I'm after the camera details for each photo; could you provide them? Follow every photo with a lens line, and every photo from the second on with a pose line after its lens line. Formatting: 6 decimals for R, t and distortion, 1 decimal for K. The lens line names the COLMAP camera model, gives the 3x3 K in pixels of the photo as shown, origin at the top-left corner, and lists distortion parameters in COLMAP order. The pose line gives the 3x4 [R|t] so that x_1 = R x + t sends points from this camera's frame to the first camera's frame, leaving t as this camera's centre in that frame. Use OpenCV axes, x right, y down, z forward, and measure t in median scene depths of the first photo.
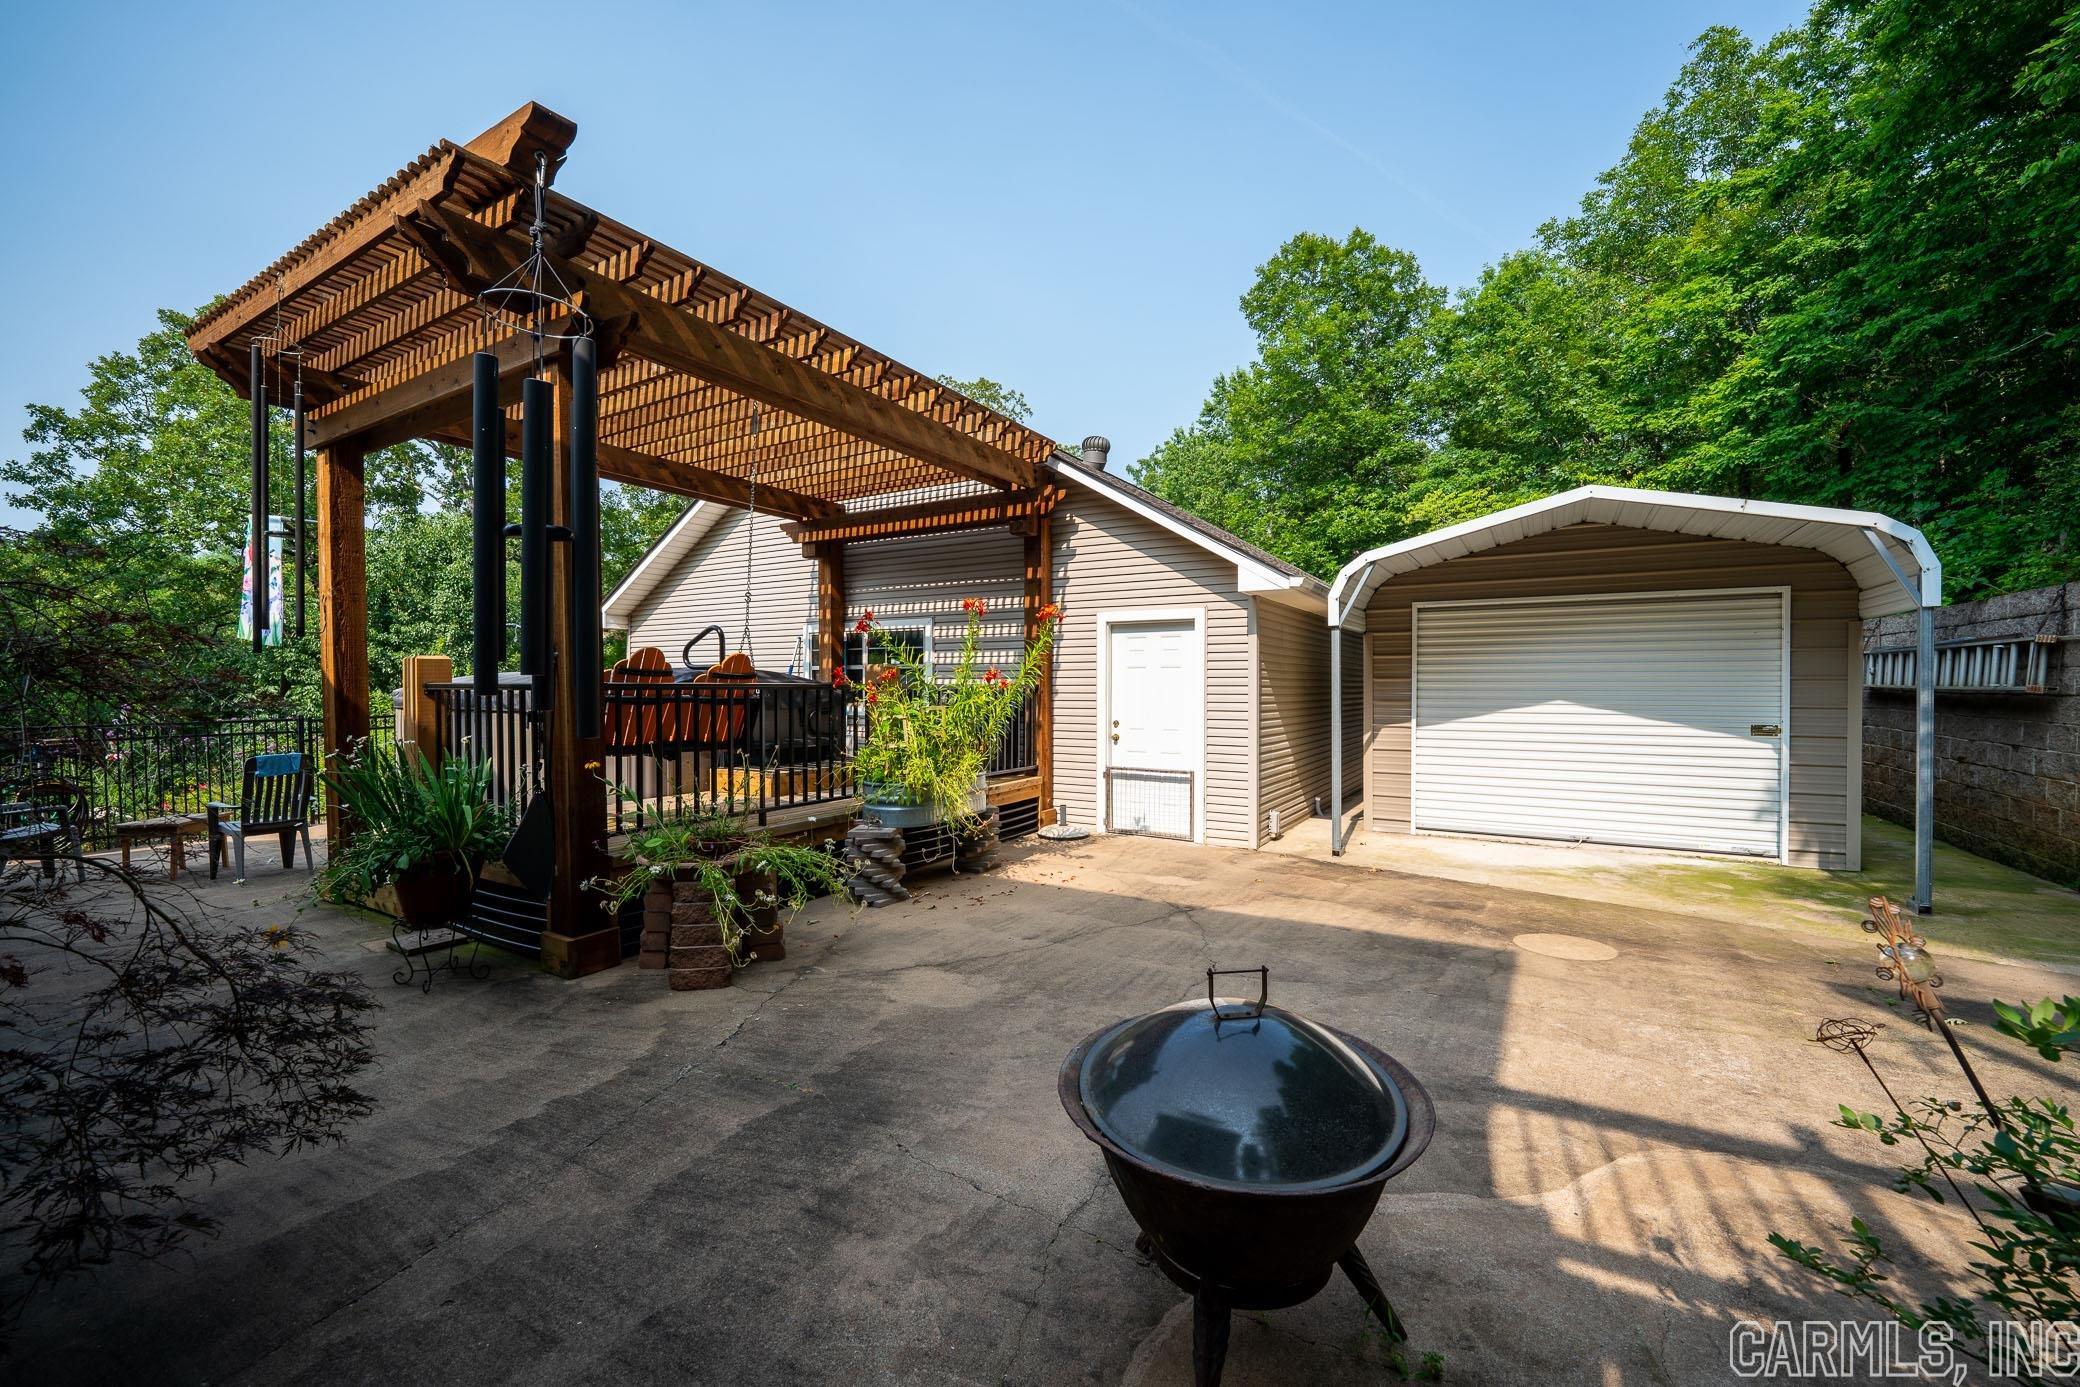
lens RADIAL K [[840.8, 0, 1040.0], [0, 840.8, 693.5], [0, 0, 1]] dist [-0.011907, -0.000374]
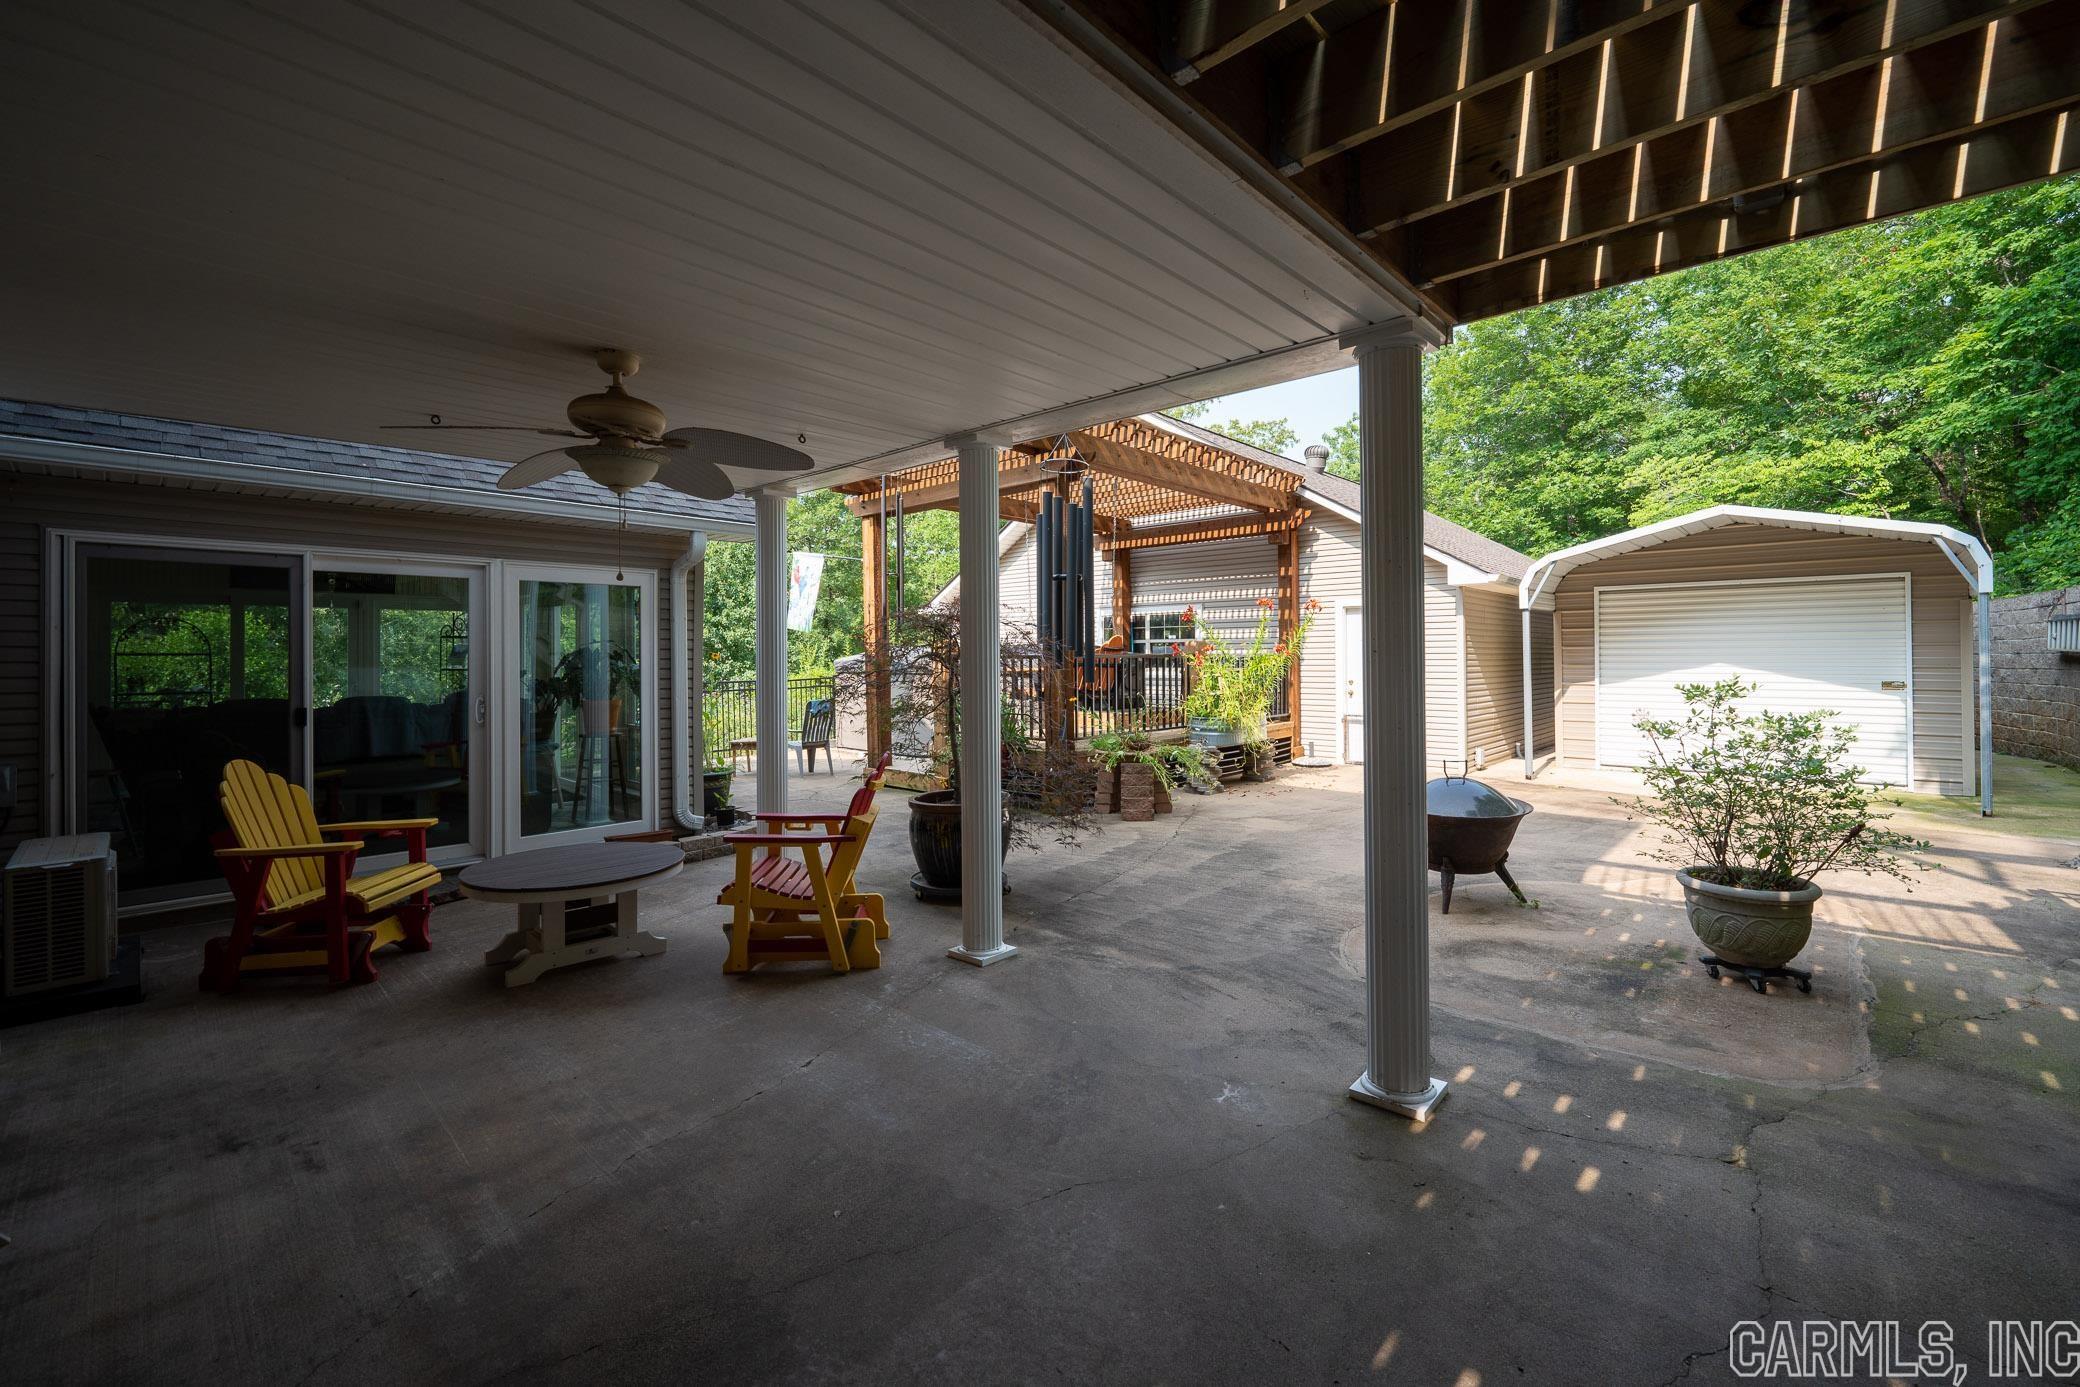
lens RADIAL K [[849.8, 0, 1047.8], [0, 849.8, 647.9], [0, 0, 1]] dist [-0.014689, 0.000365]
pose [[0.978795, -0.008603, -0.204660, -0.087393], [0.004943, 0.999819, -0.018387, 0.002852], [0.204781, 0.016985, 0.978660, -0.348854]]
